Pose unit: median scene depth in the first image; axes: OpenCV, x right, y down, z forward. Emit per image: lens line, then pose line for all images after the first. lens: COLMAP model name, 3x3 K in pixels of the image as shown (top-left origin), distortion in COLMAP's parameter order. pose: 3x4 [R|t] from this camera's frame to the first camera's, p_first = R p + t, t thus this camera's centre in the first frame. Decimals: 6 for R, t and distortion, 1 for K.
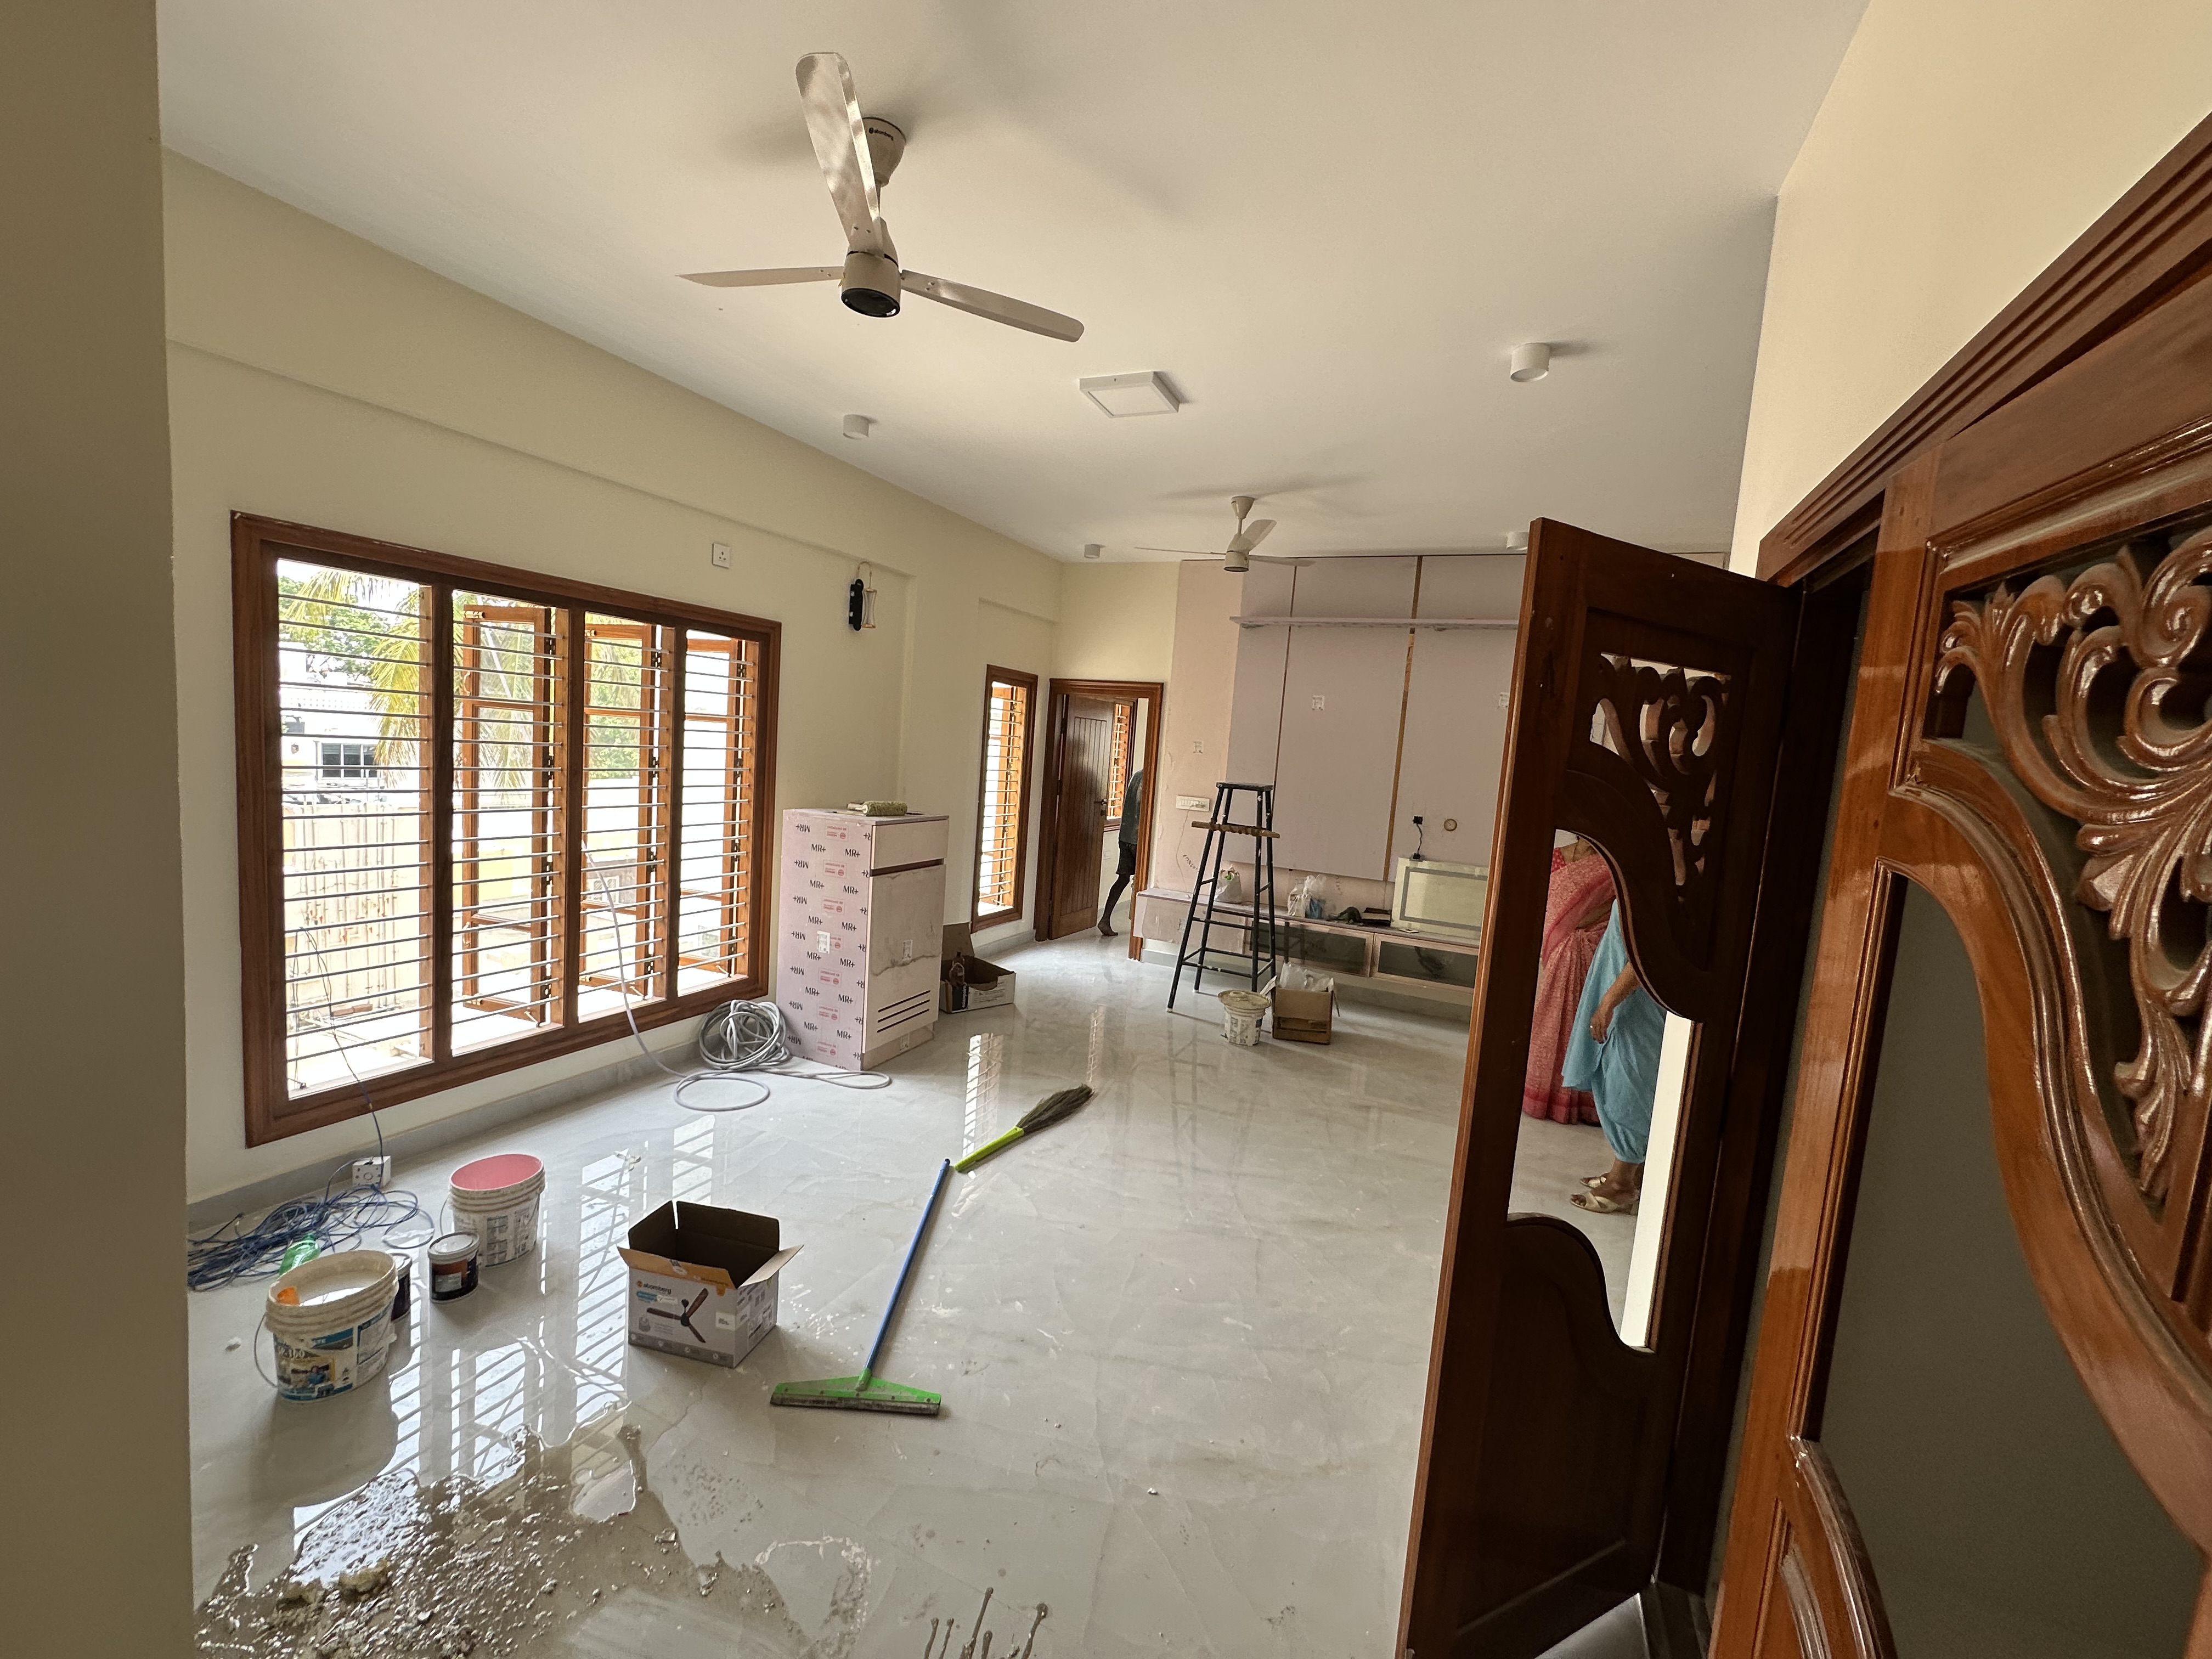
lens RADIAL K [[881.8, 0, 1106.0], [0, 881.8, 829.5], [0, 0, 1]] dist [-0.001849, 0.000702]
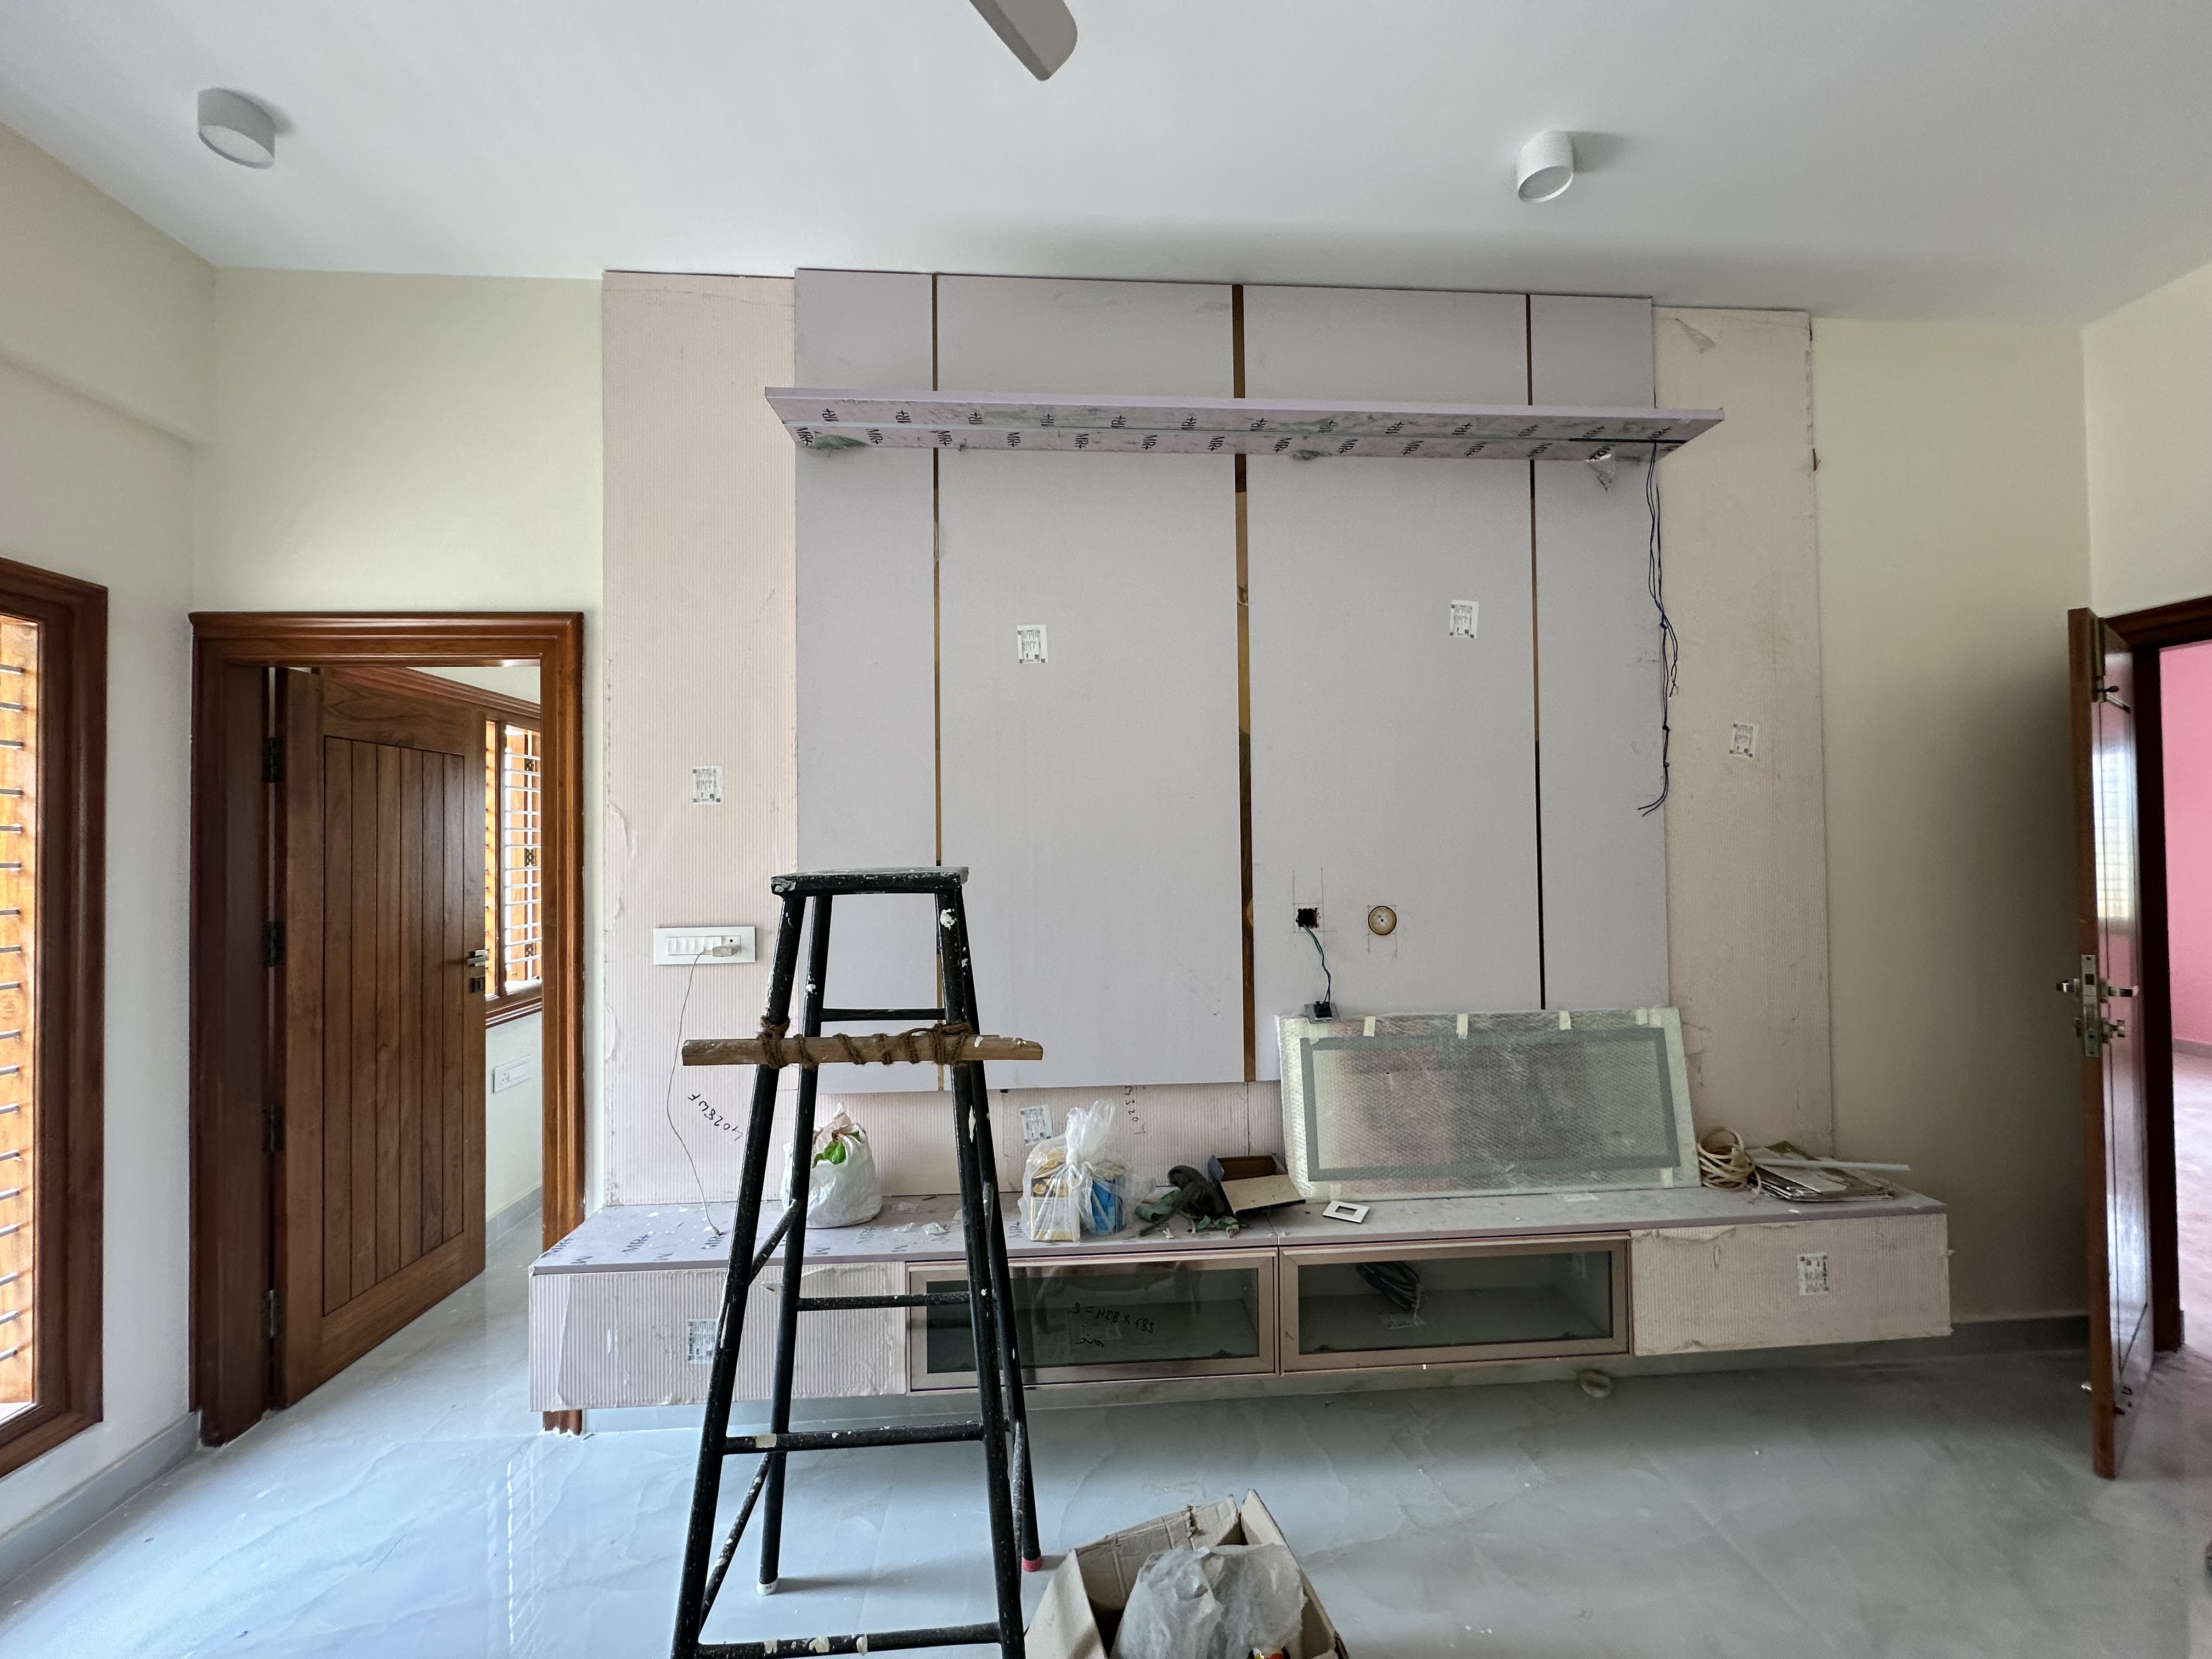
lens RADIAL K [[881.8, 0, 1106.0], [0, 881.8, 829.5], [0, 0, 1]] dist [-0.001849, 0.000702]
pose [[0.879074, -0.080361, 0.469862, 0.085643], [0.124885, 0.990084, -0.064315, -0.035739], [-0.460035, 0.115217, 0.880394, 0.674275]]
